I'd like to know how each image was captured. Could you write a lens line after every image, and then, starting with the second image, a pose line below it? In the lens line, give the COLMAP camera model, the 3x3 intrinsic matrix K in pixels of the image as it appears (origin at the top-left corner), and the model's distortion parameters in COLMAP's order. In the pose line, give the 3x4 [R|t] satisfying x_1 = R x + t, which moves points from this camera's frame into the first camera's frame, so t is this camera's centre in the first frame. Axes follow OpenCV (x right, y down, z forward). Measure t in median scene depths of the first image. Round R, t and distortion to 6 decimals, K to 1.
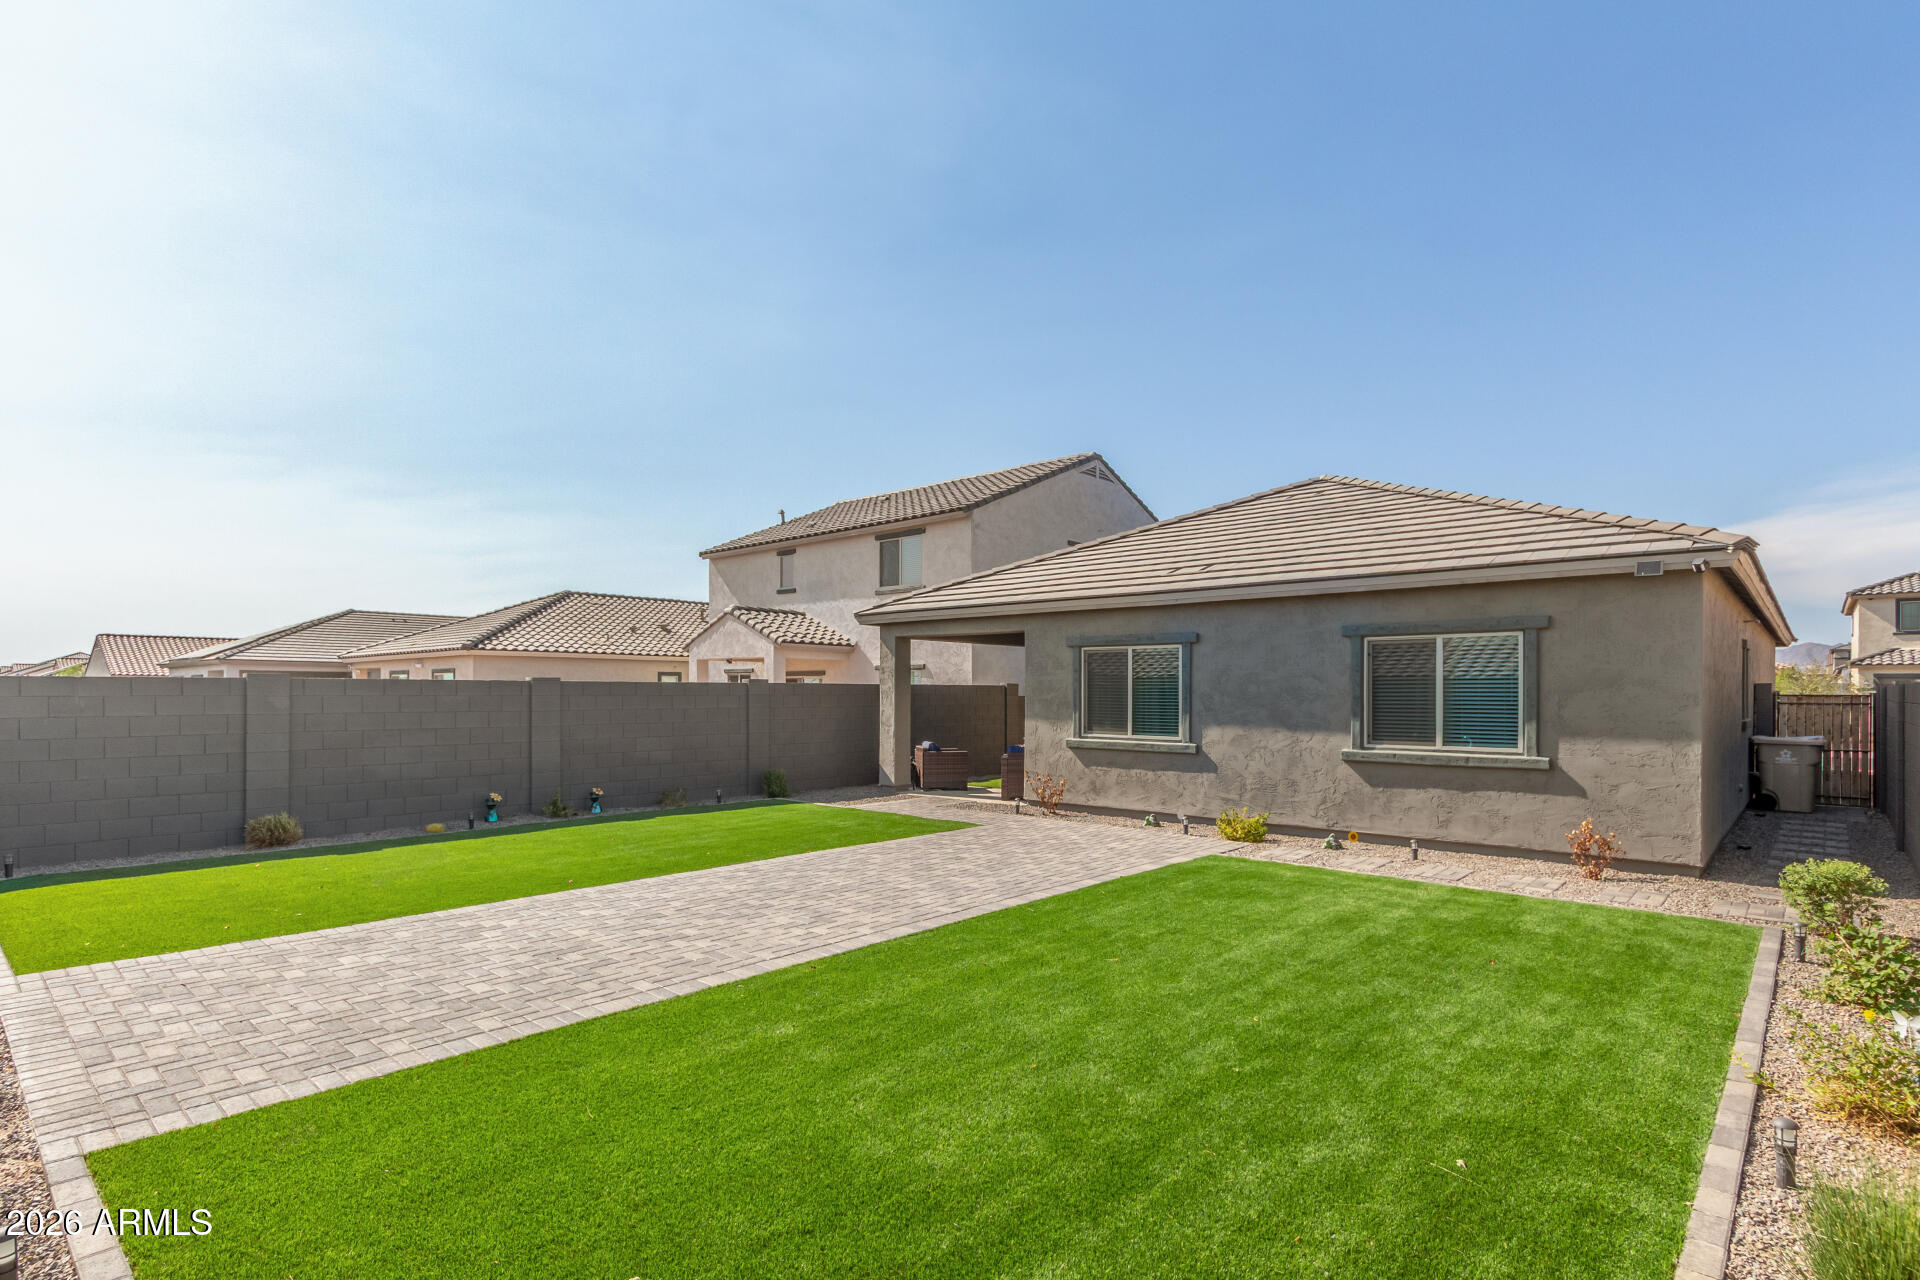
lens RADIAL K [[942.5, 0, 955.4], [0, 942.5, 672.8], [0, 0, 1]] dist [-0.000391, -0.000036]
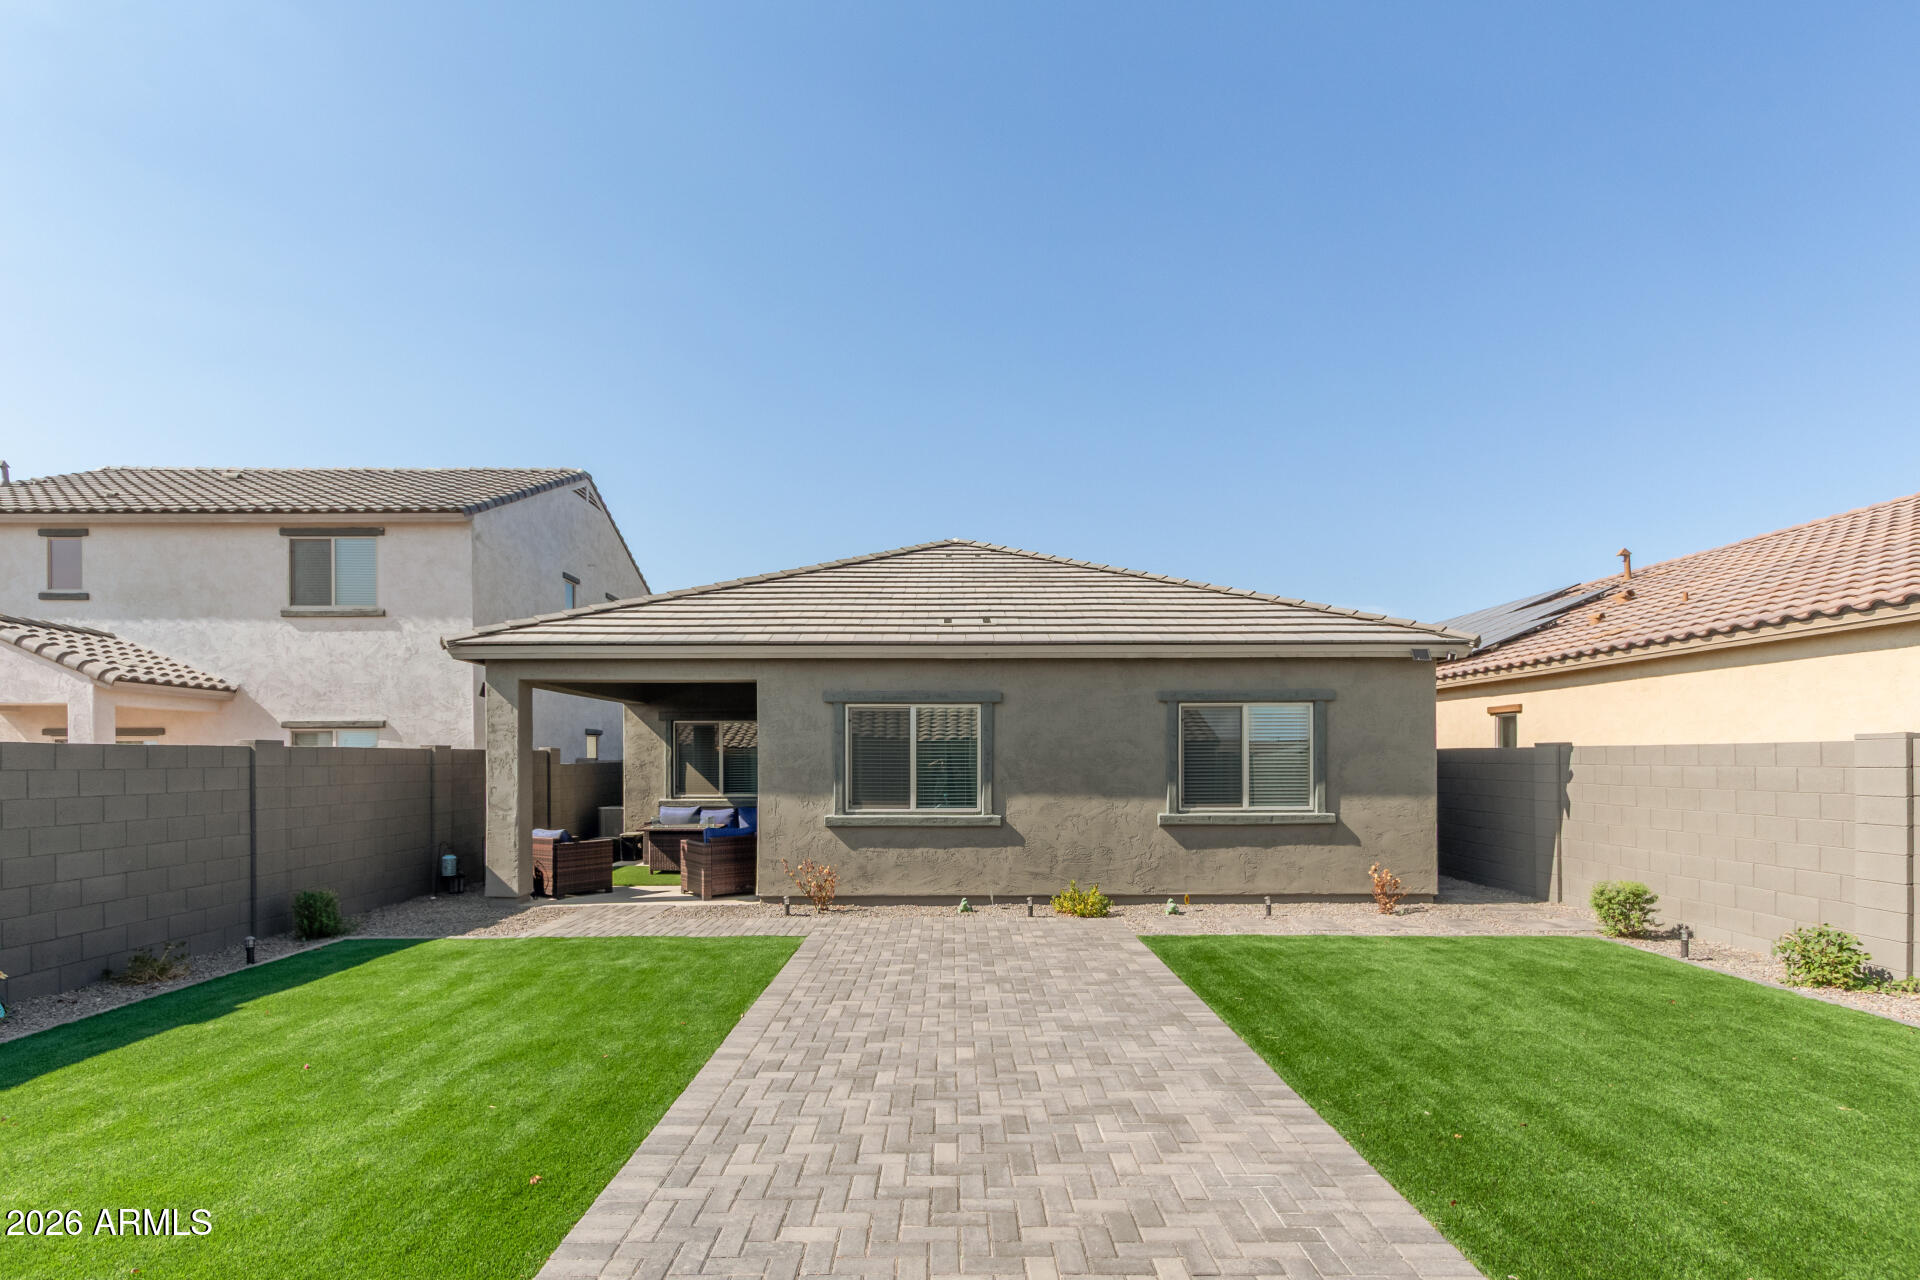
lens RADIAL K [[951.8, 0, 953.1], [0, 951.8, 747.6], [0, 0, 1]] dist [0.000422, -0.000045]
pose [[0.736341, 0.003553, 0.676601, -0.380170], [-0.009157, 0.999947, 0.004714, 0.006656], [-0.676548, -0.009666, 0.736335, 0.346929]]
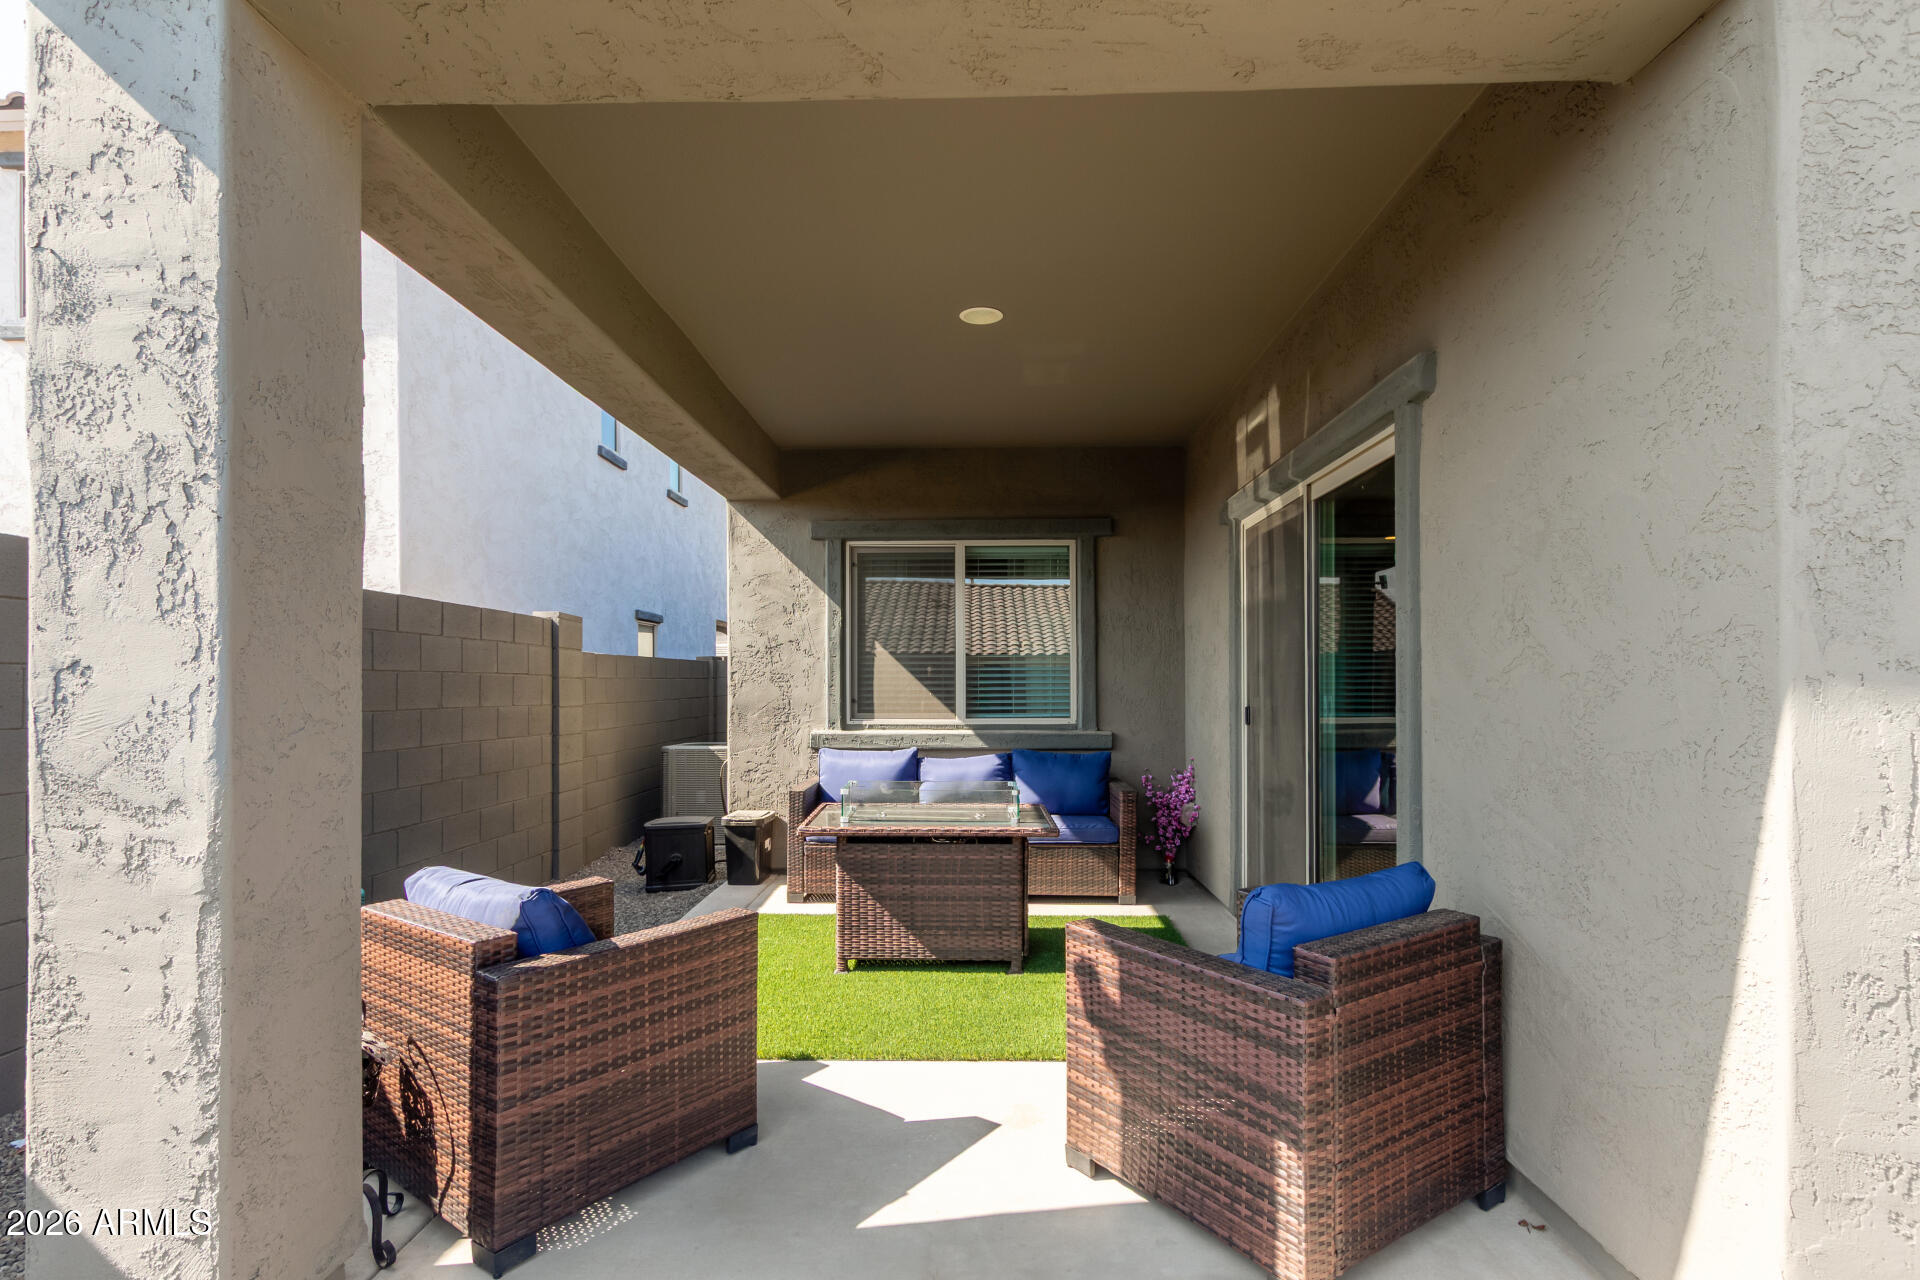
lens RADIAL K [[942.5, 0, 955.4], [0, 942.5, 672.8], [0, 0, 1]] dist [-0.000391, -0.000036]
pose [[0.763029, 0.006651, 0.646331, -0.088529], [-0.010900, 0.999937, 0.002578, 0.050522], [-0.646273, -0.009012, 0.763053, 1.090881]]
